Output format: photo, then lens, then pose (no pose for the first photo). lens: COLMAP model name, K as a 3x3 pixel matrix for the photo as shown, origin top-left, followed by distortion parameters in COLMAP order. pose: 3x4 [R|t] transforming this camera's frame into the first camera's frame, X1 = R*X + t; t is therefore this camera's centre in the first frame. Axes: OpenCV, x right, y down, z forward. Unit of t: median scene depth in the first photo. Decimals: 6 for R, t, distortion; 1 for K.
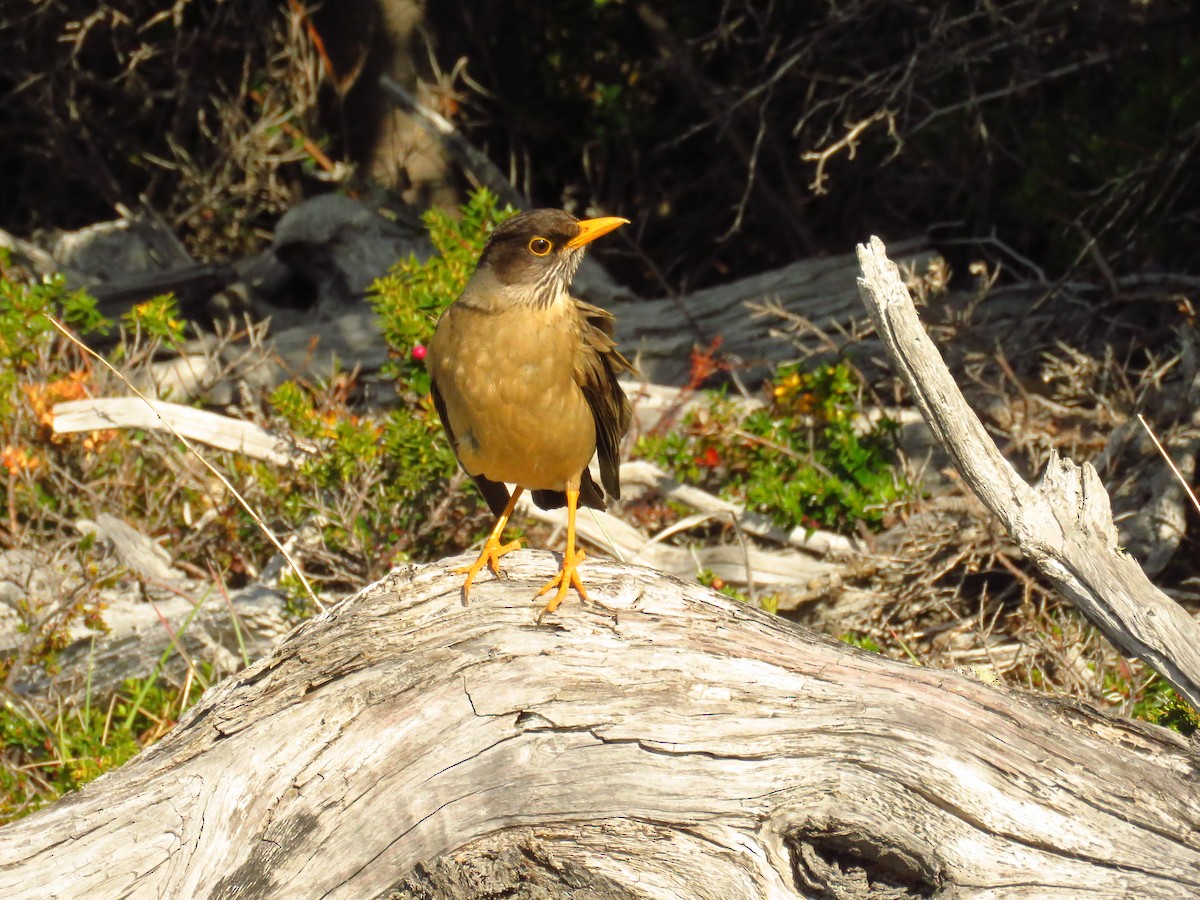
lens RADIAL K [[5922.3, 0, 601.0], [0, 5922.3, 450.9], [0, 0, 1]] dist [-0.532785, 0.000000]
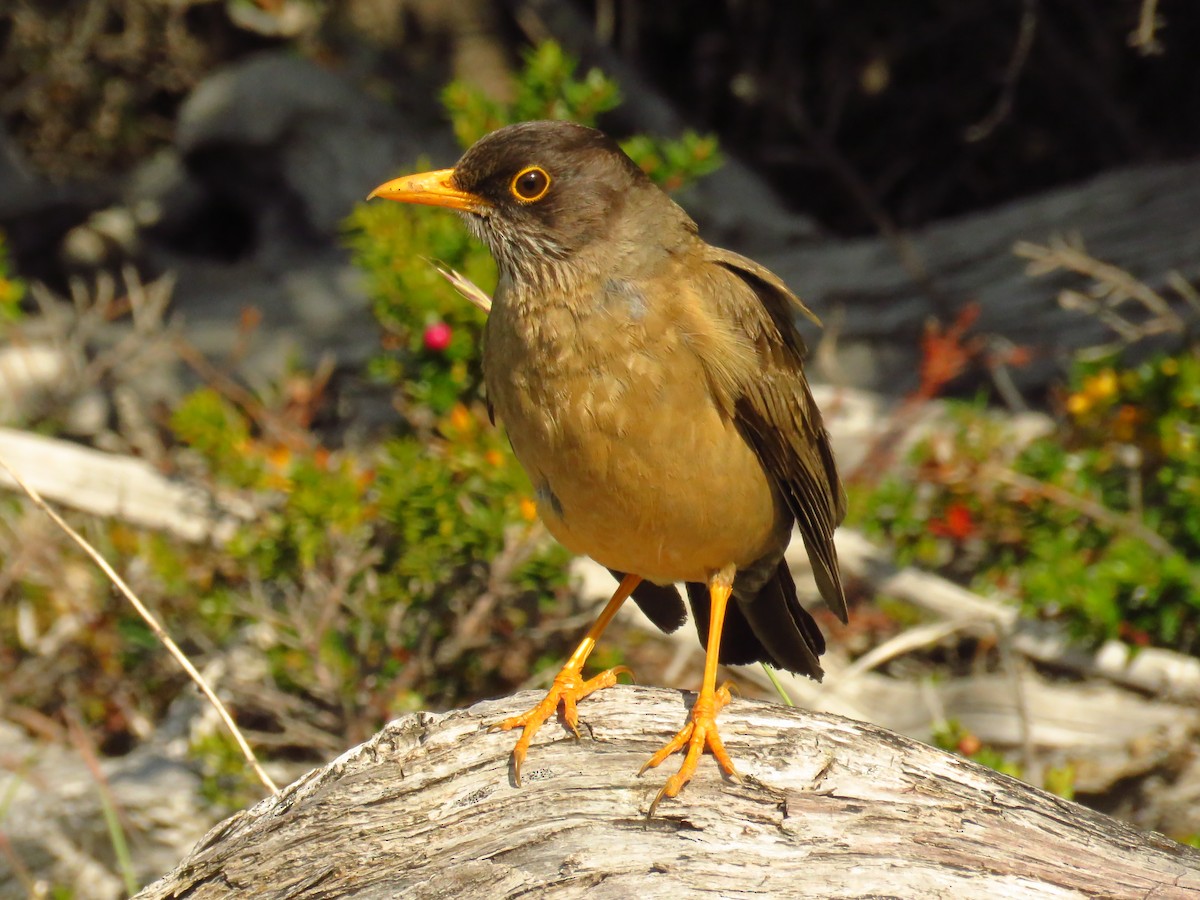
lens RADIAL K [[5922.3, 0, 598.2], [0, 5922.3, 447.9], [0, 0, 1]] dist [-0.532785, 0.000000]
pose [[0.999861, -0.003812, 0.016216, -0.024579], [0.004104, 0.999830, -0.017998, 0.004064], [-0.016145, 0.018062, 0.999707, 0.438074]]
